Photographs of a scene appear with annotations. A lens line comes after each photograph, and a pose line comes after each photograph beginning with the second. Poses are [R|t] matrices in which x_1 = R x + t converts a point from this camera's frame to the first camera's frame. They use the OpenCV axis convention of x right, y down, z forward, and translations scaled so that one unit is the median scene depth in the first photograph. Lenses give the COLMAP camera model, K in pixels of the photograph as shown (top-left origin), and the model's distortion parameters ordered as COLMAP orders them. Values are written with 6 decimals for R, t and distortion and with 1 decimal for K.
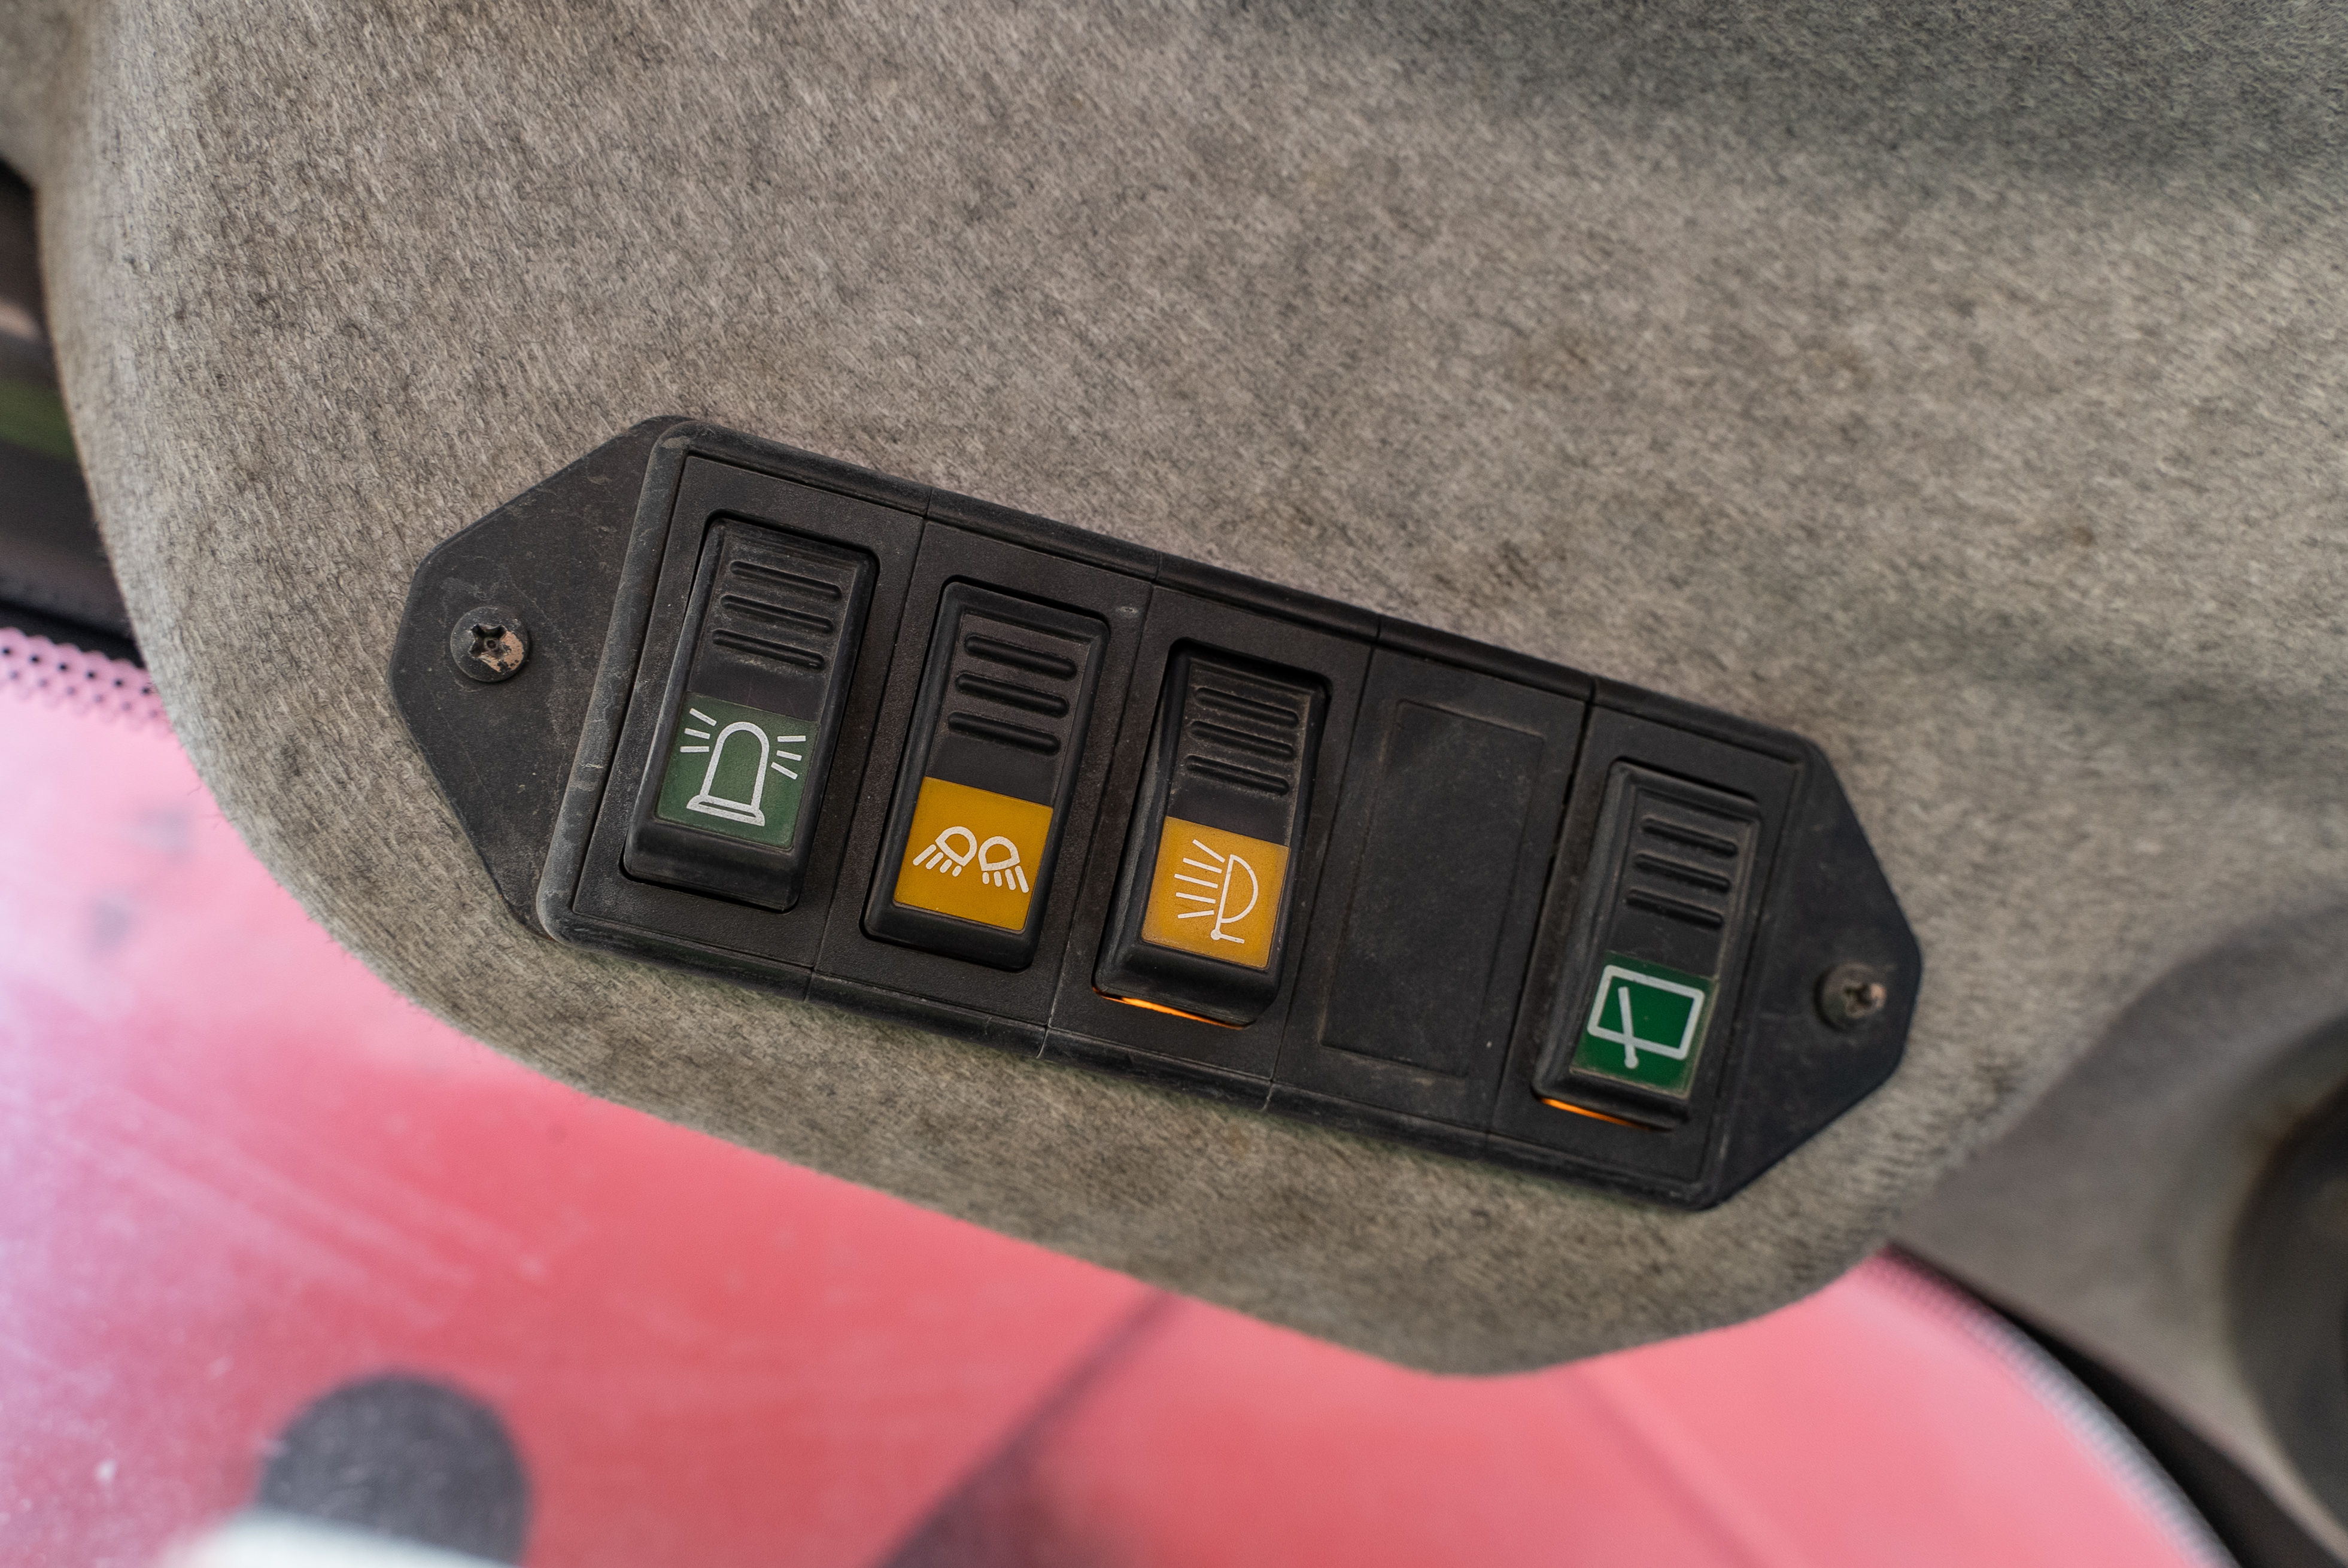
lens RADIAL K [[1974.5, 0, 1169.5], [0, 1974.5, 787.2], [0, 0, 1]] dist [0.003460, -0.007015]
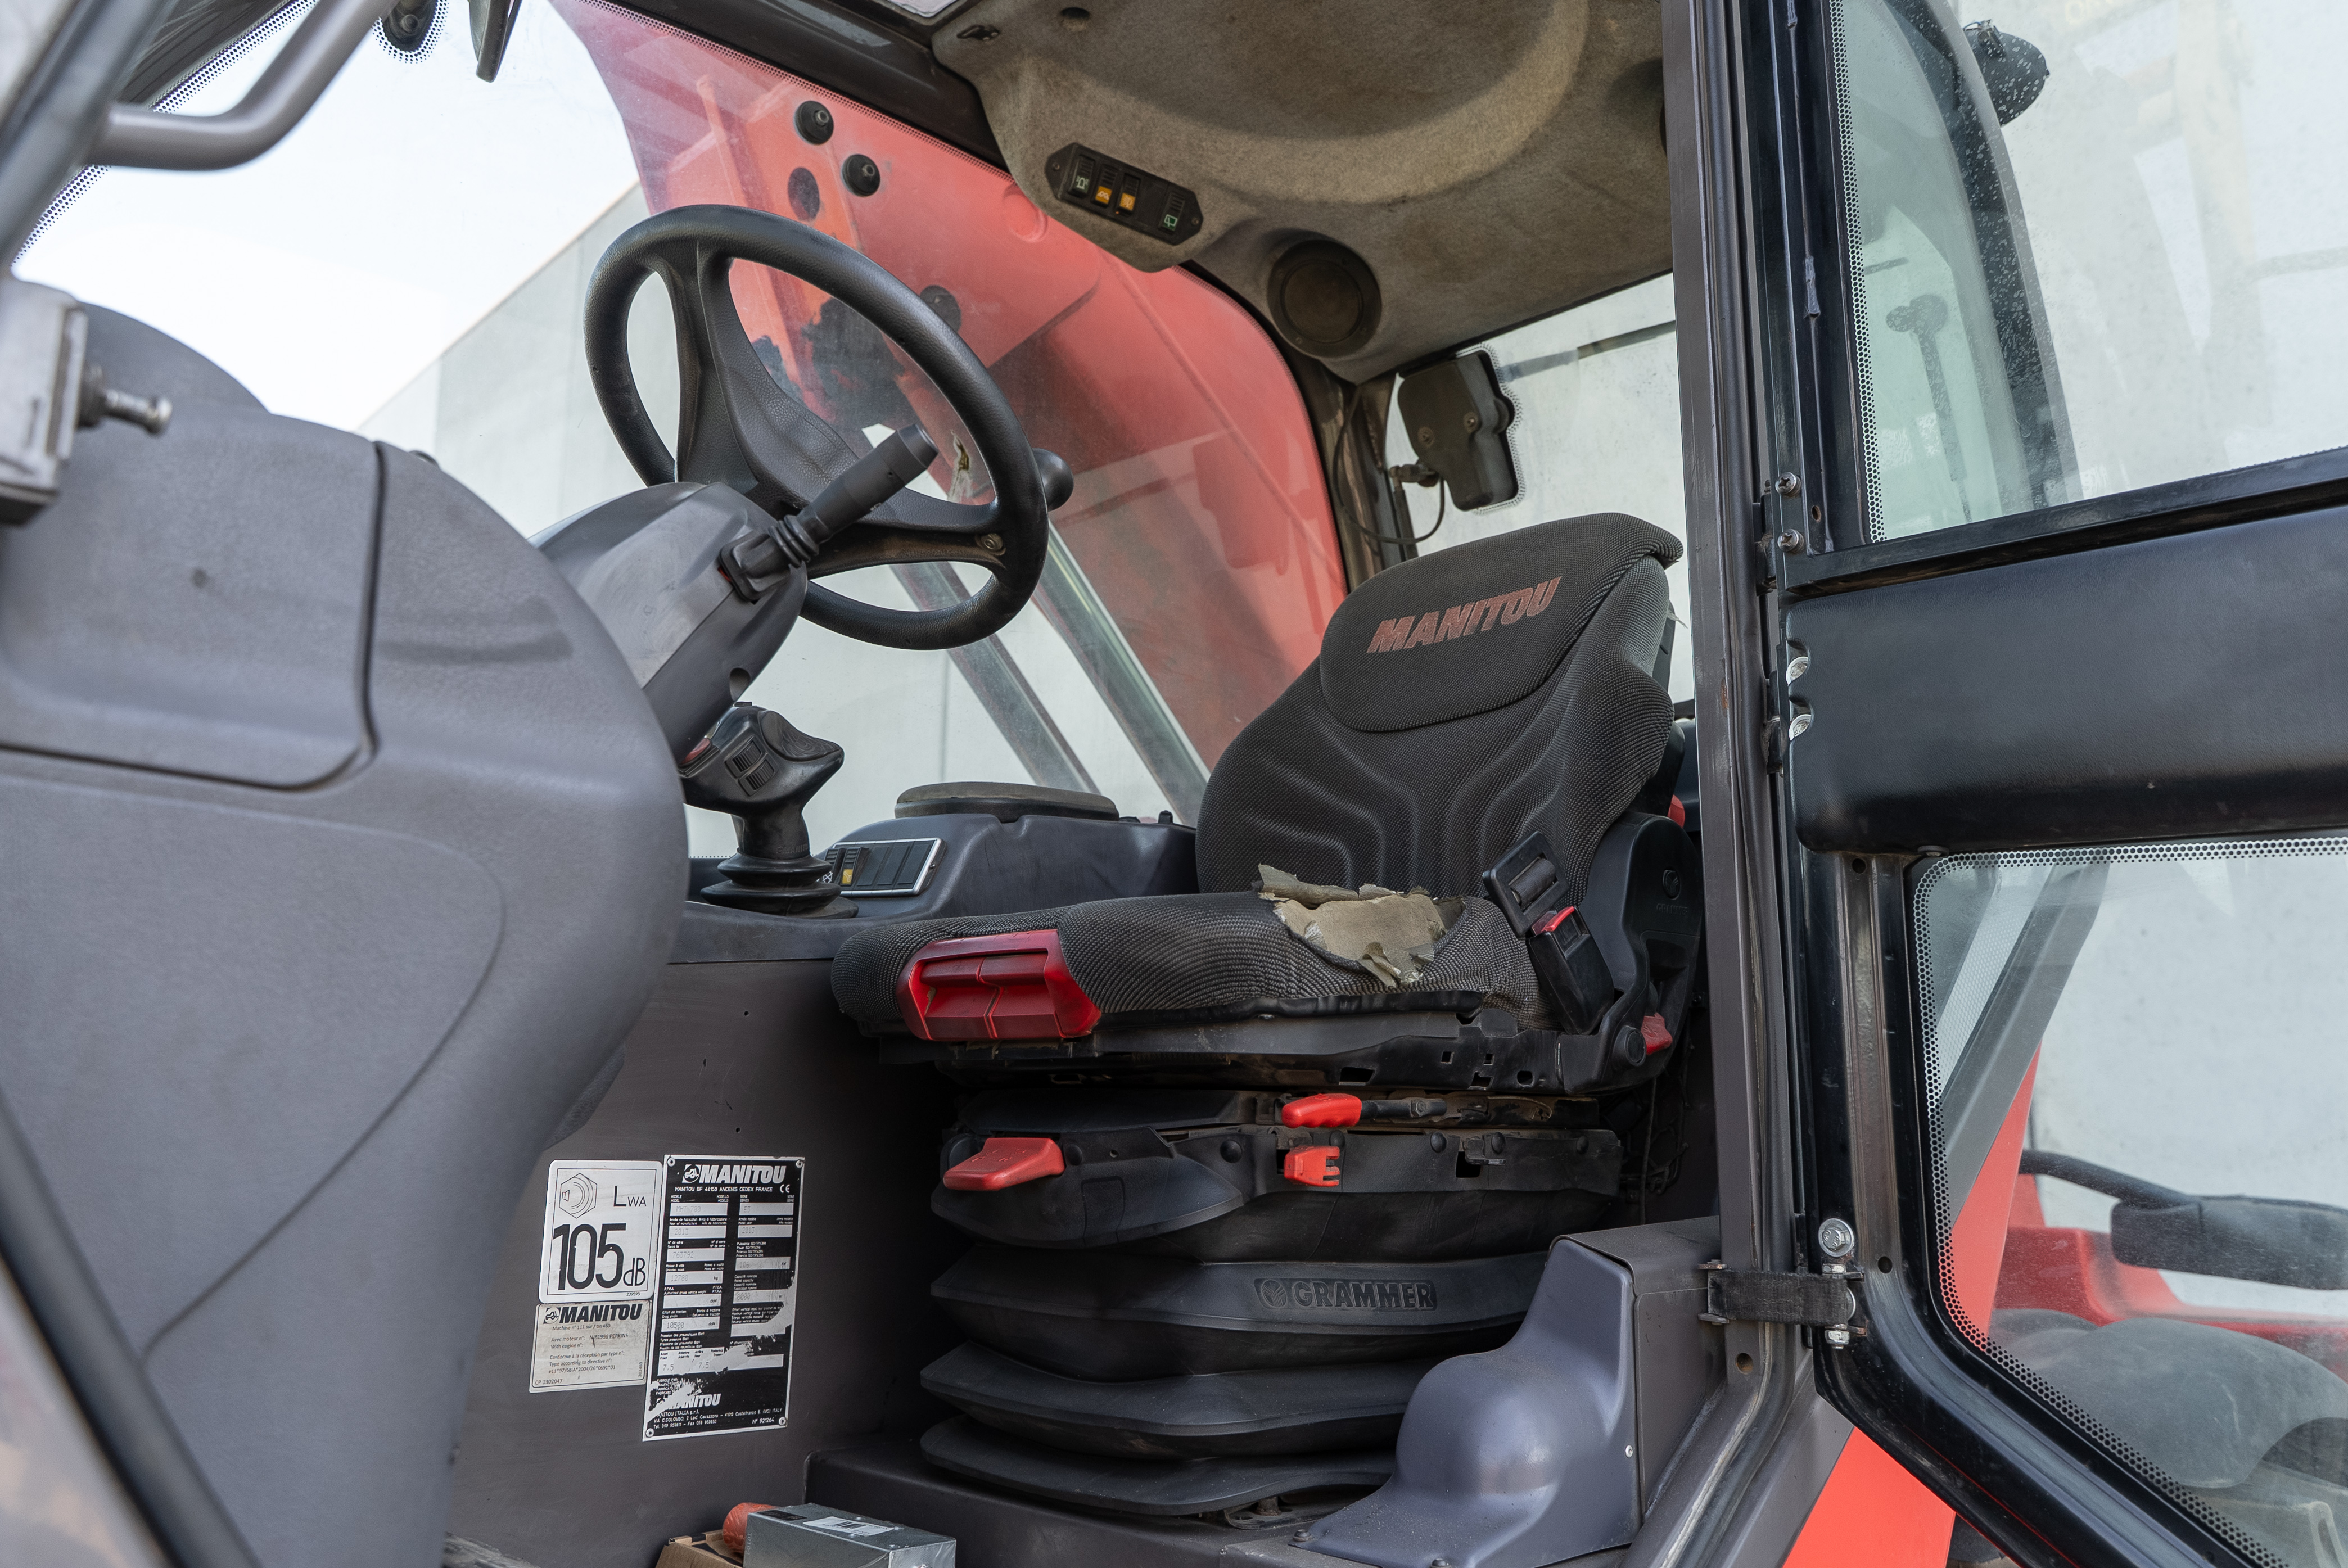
lens RADIAL K [[1974.5, 0, 1173.4], [0, 1974.5, 772.6], [0, 0, 1]] dist [0.003460, -0.007015]
pose [[0.980803, 0.053037, 0.187650, -1.330500], [-0.108096, 0.948793, 0.296828, -0.176120], [-0.162298, -0.311414, 0.936312, -8.369317]]
